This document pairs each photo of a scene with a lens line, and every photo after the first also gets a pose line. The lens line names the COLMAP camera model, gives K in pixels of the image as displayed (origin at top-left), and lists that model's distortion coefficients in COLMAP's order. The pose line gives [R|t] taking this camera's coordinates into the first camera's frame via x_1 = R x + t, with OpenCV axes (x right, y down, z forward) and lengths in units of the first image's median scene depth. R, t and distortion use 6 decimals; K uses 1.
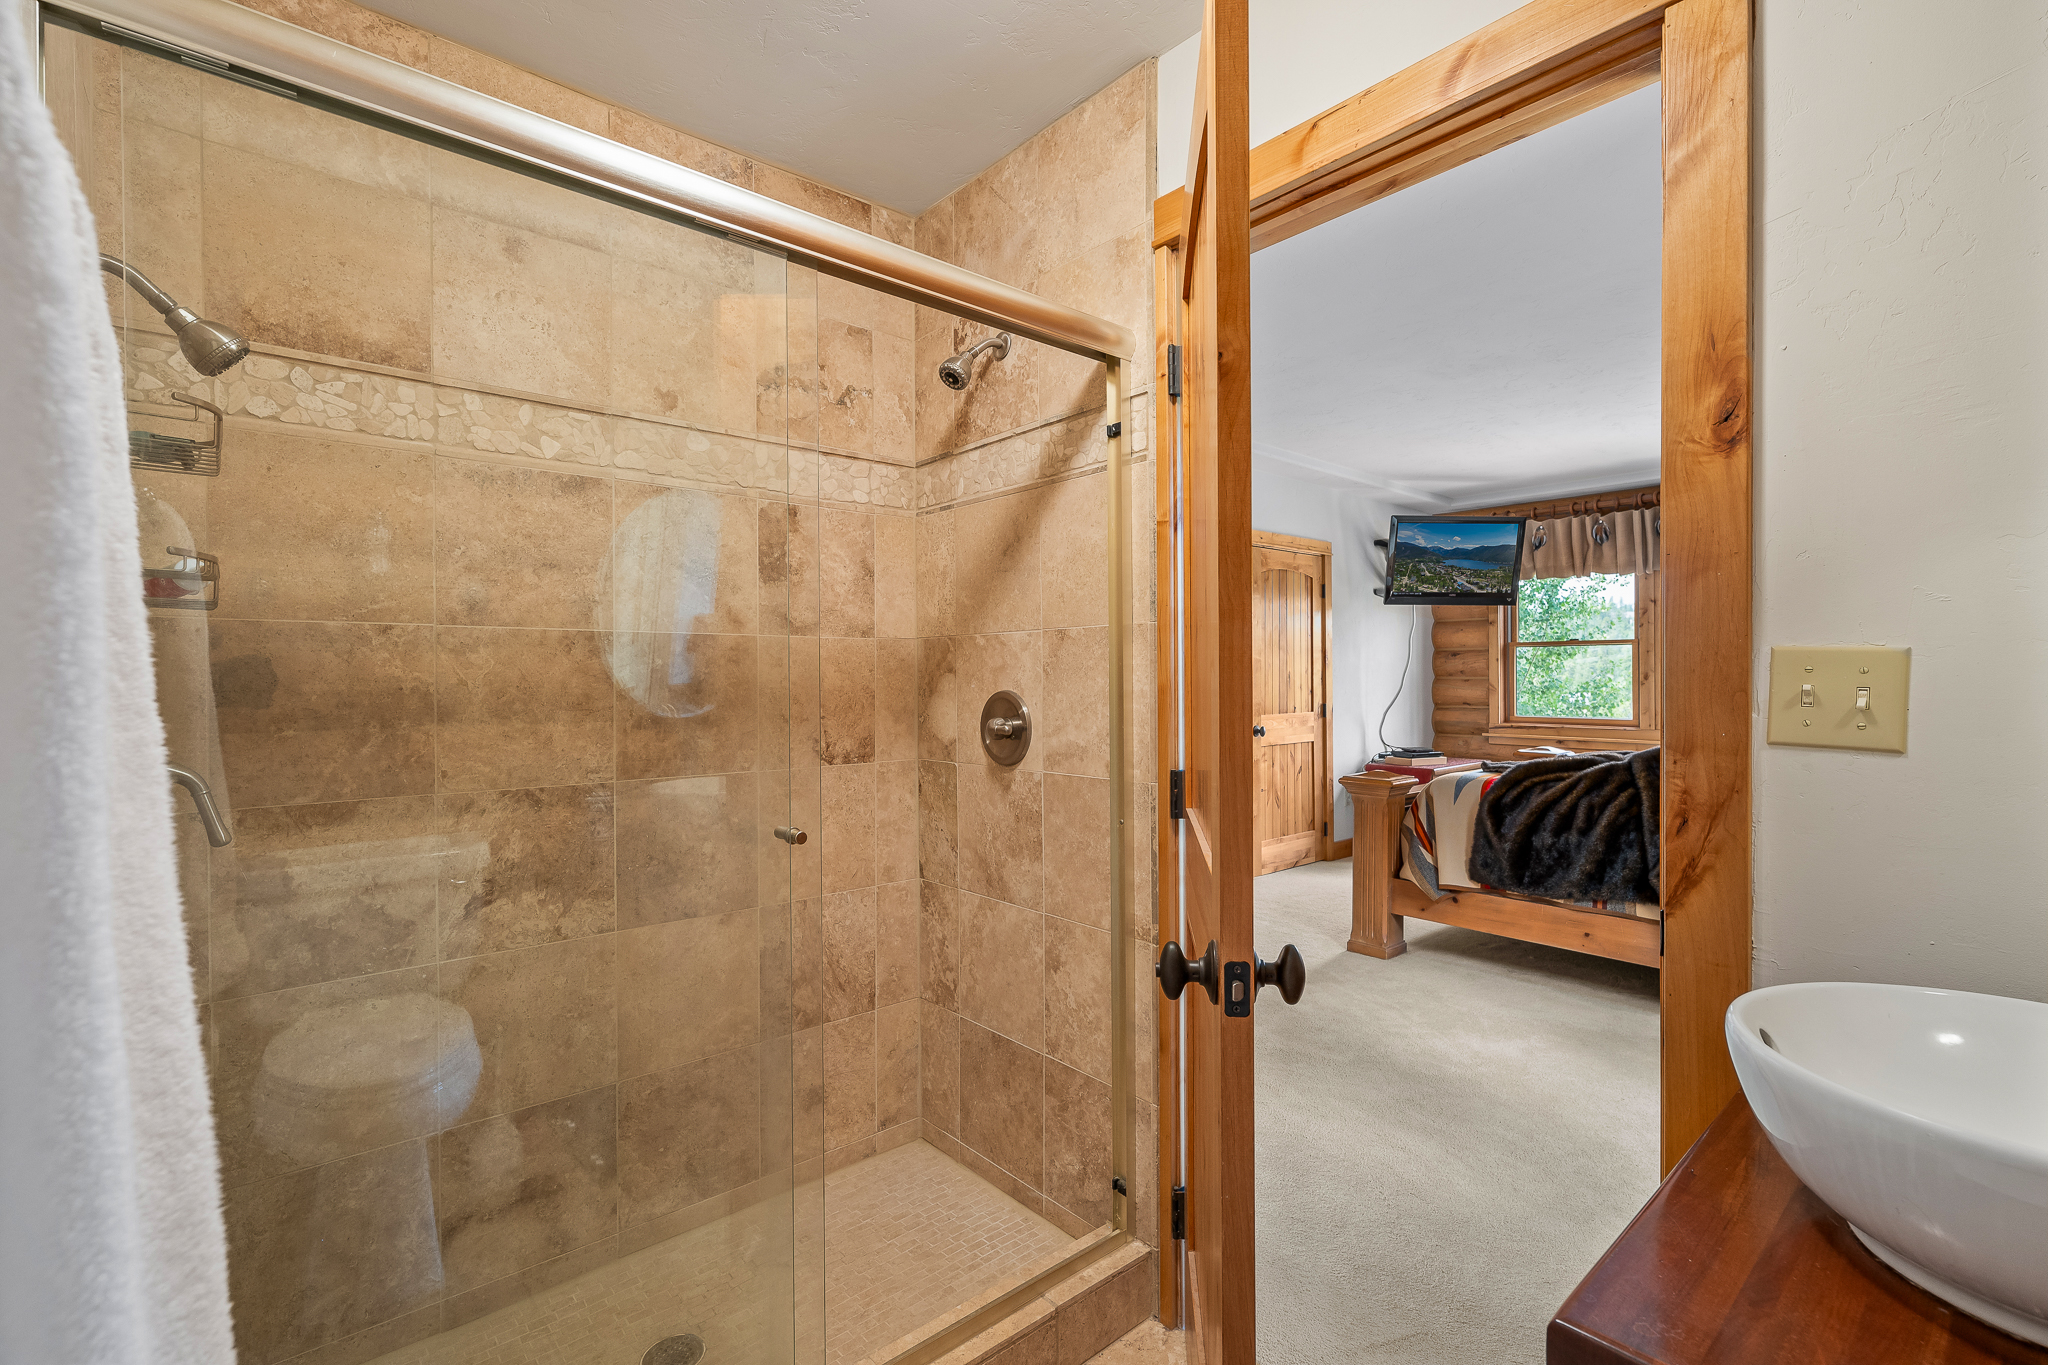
lens RADIAL K [[918.9, 0, 1024.0], [0, 918.9, 682.5], [0, 0, 1]] dist [-0.000269, -0.000029]
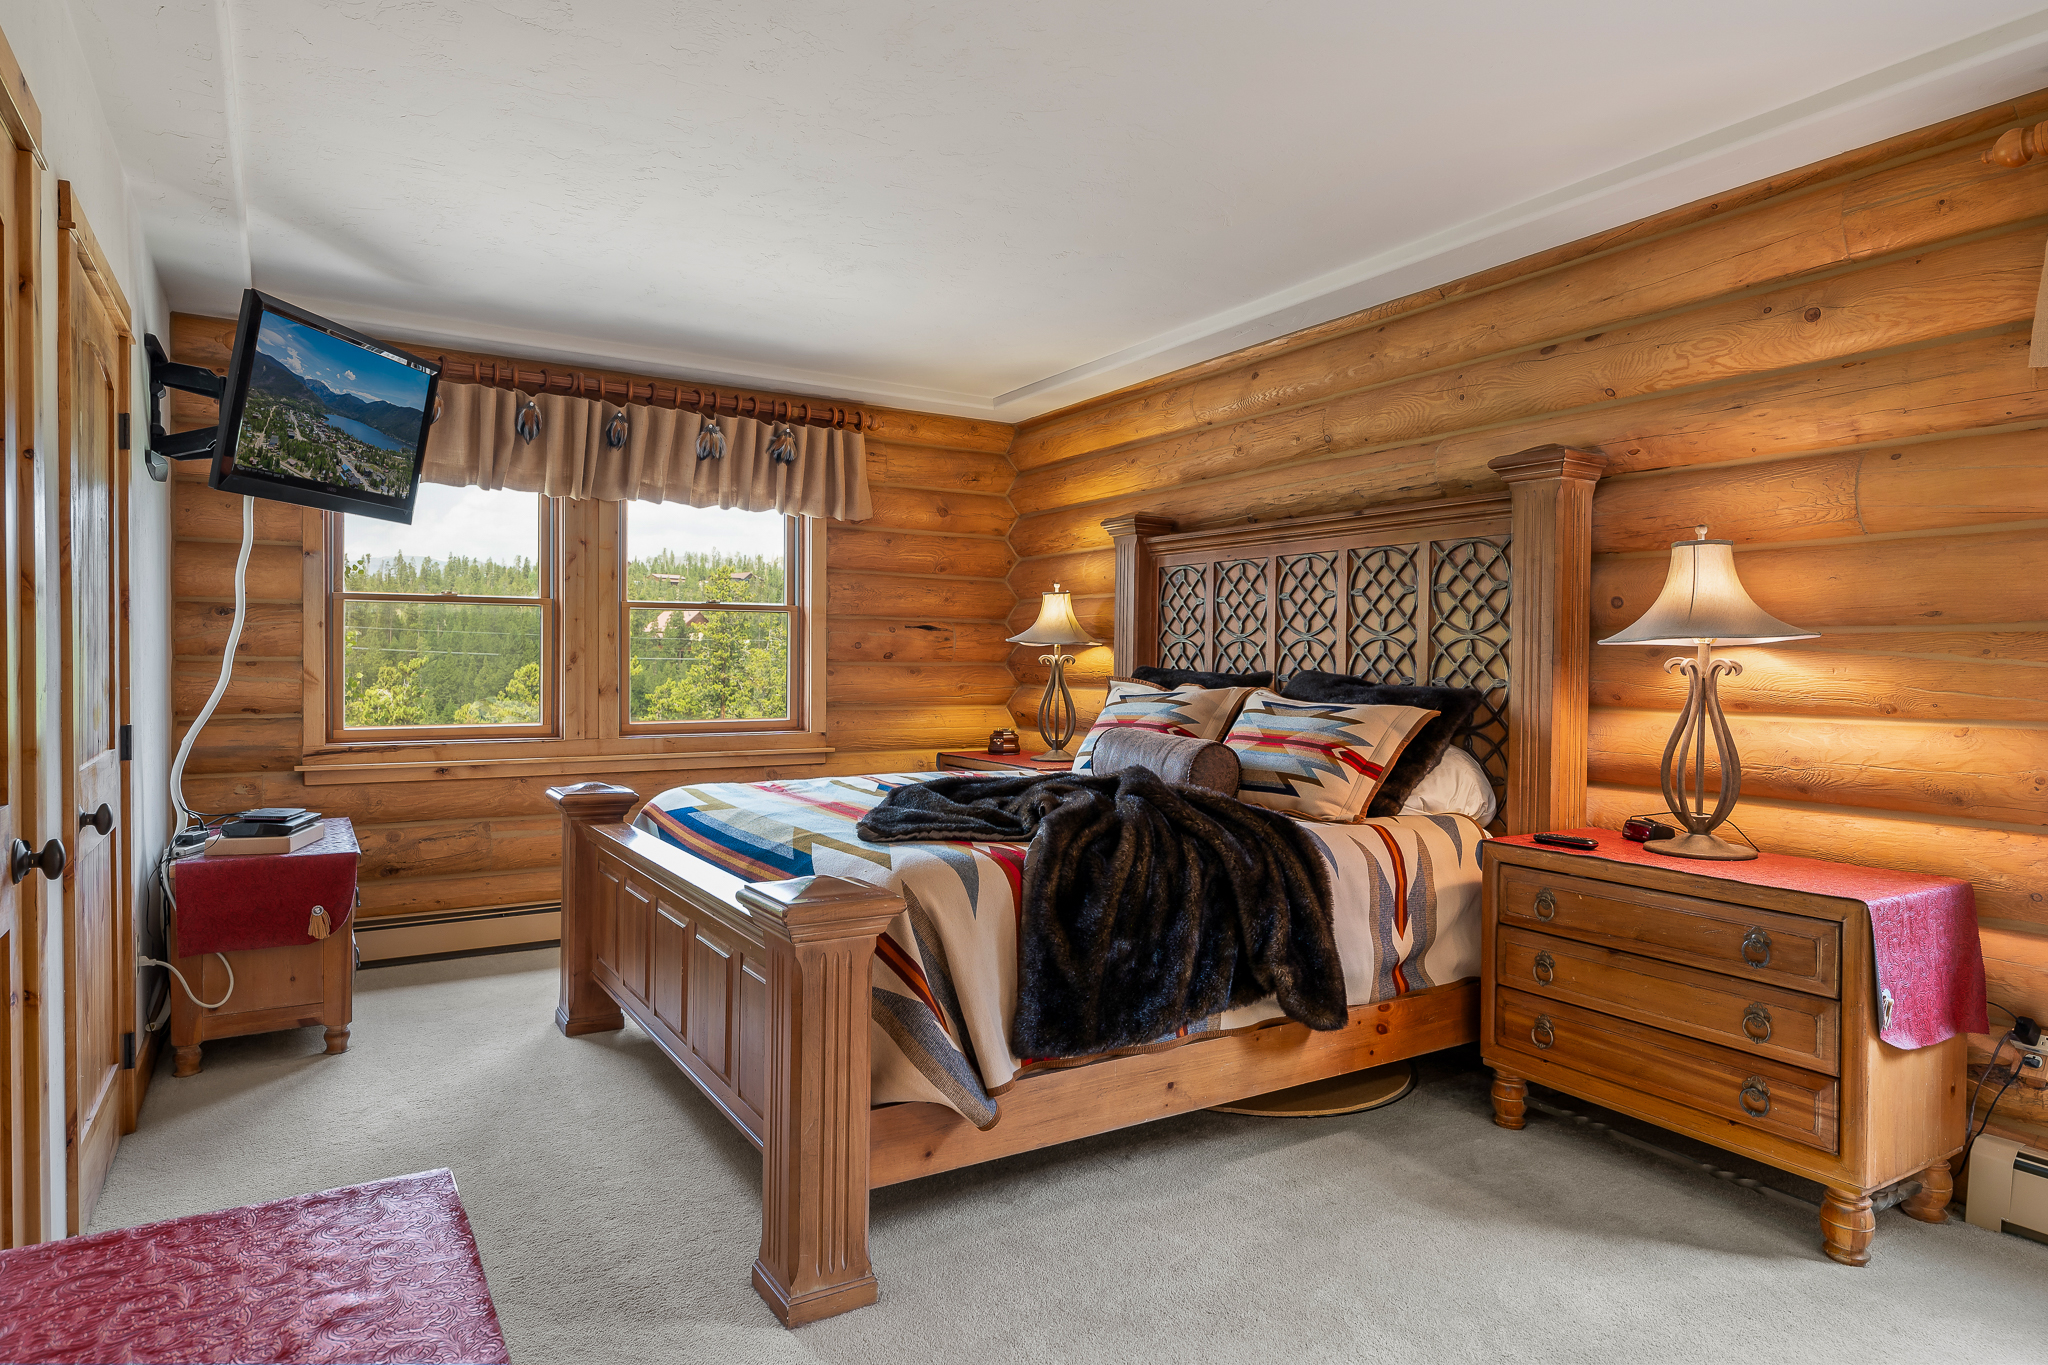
lens RADIAL K [[1183.9, 0, 1036.3], [0, 1183.9, 667.6], [0, 0, 1]] dist [0.006880, -0.001422]
pose [[0.154577, -0.003424, 0.987975, -0.098734], [-0.001230, 0.999993, 0.003658, -0.003301], [-0.987980, -0.001780, 0.154571, 0.536877]]
